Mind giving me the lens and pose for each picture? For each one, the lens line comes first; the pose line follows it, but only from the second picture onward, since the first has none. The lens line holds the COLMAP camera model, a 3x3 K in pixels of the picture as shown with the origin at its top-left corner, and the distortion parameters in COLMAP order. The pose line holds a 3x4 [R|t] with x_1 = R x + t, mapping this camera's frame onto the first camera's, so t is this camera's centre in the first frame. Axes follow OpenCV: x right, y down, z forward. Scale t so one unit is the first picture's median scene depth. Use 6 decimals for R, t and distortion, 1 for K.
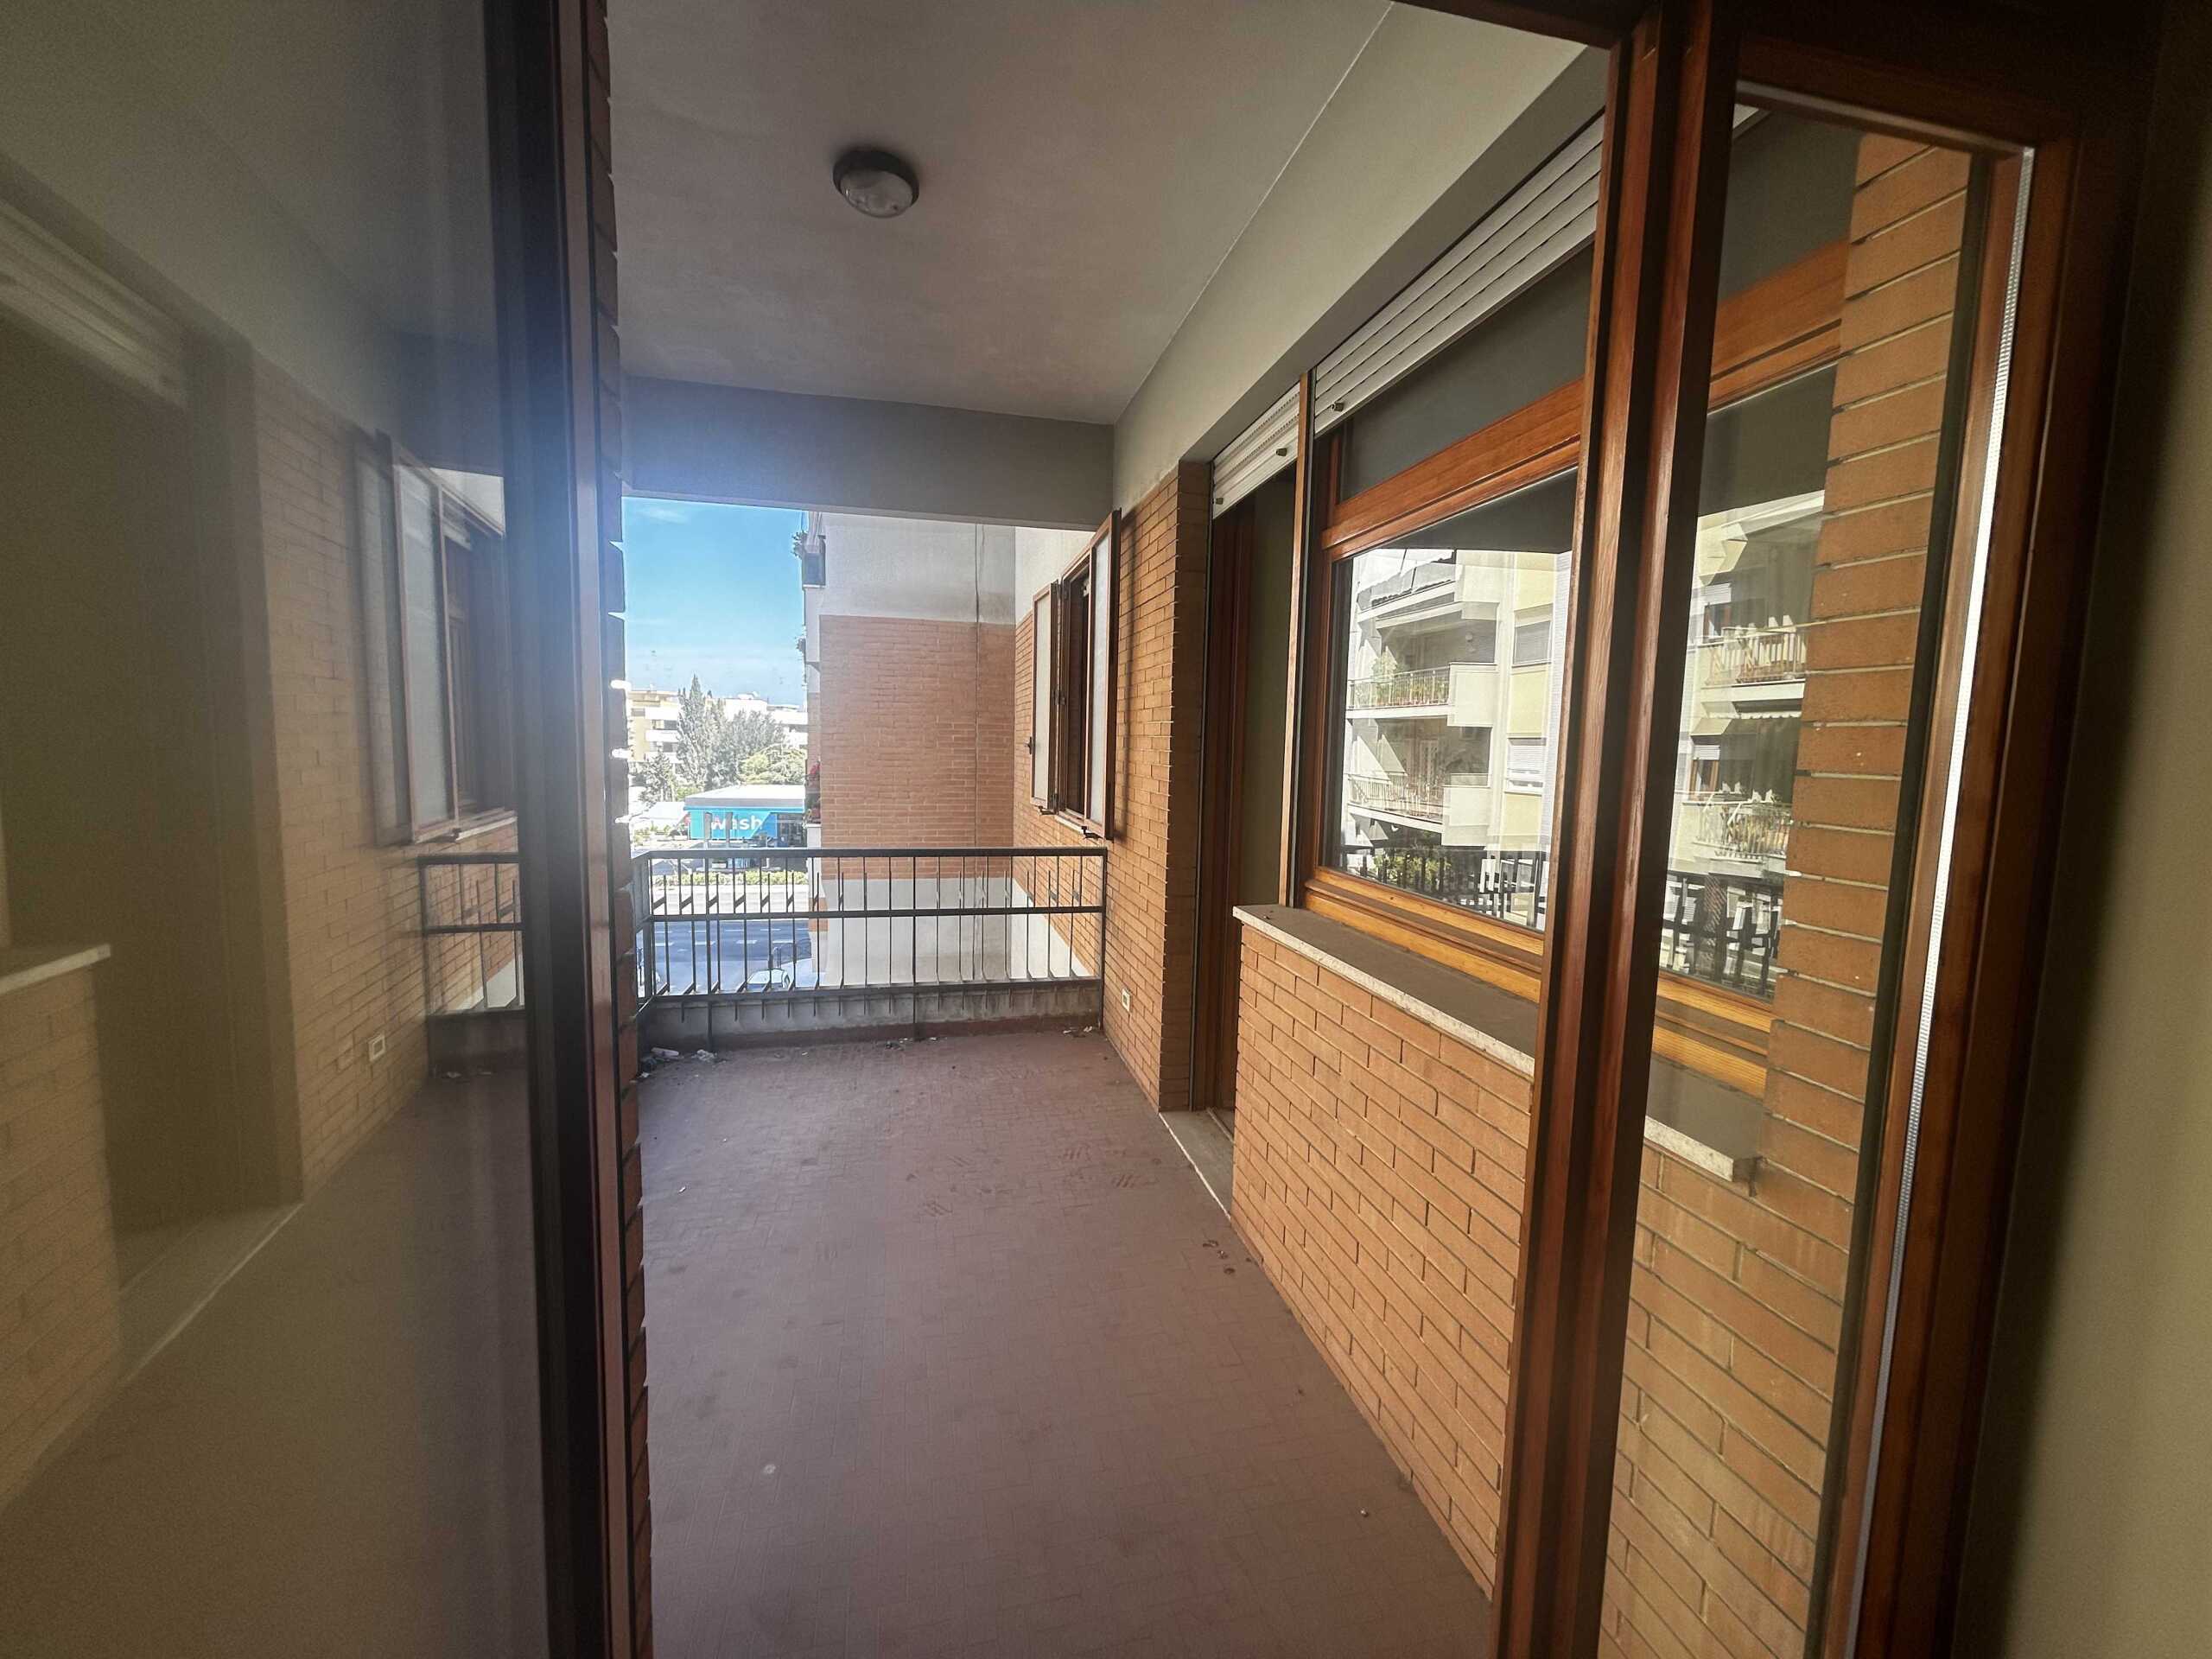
lens RADIAL K [[887.3, 0, 1099.5], [0, 887.3, 832.1], [0, 0, 1]] dist [-0.001179, -0.000097]
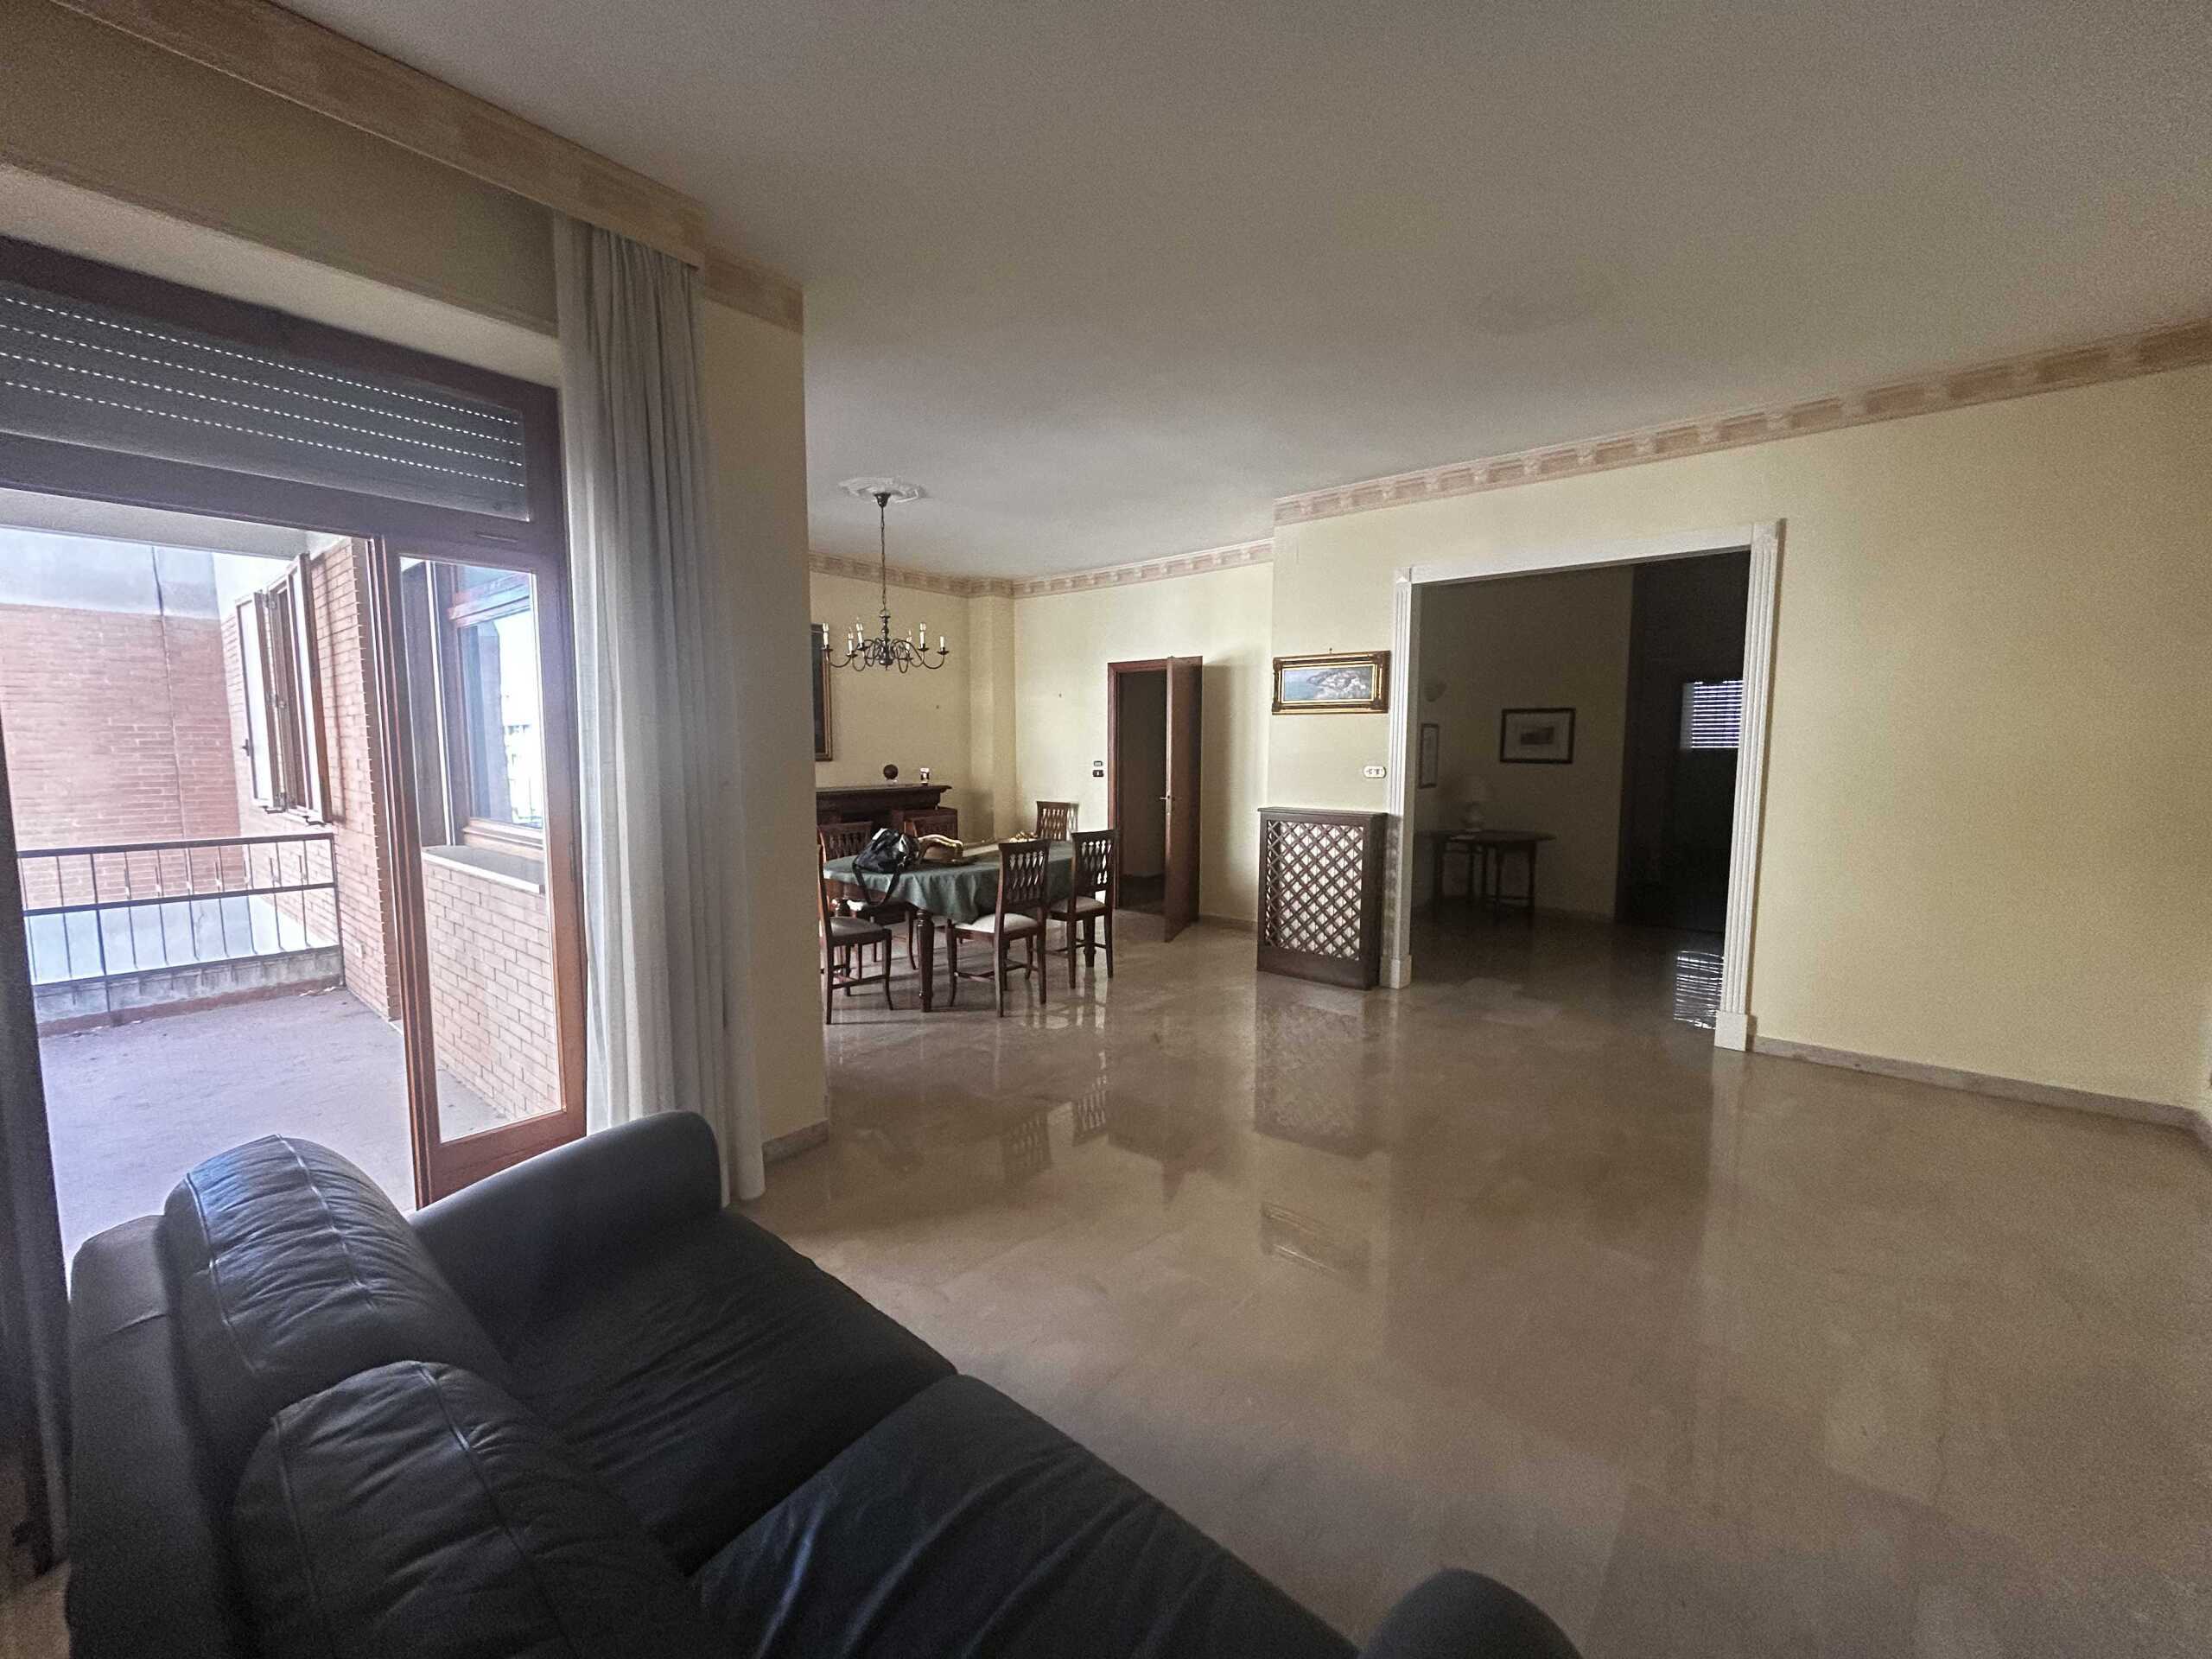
lens RADIAL K [[887.3, 0, 1105.2], [0, 887.3, 814.3], [0, 0, 1]] dist [-0.001179, -0.000097]
pose [[0.789892, -0.083482, 0.607537, 0.104634], [0.086817, 0.995936, 0.023977, 0.054828], [-0.607070, 0.033805, 0.793929, -0.551194]]
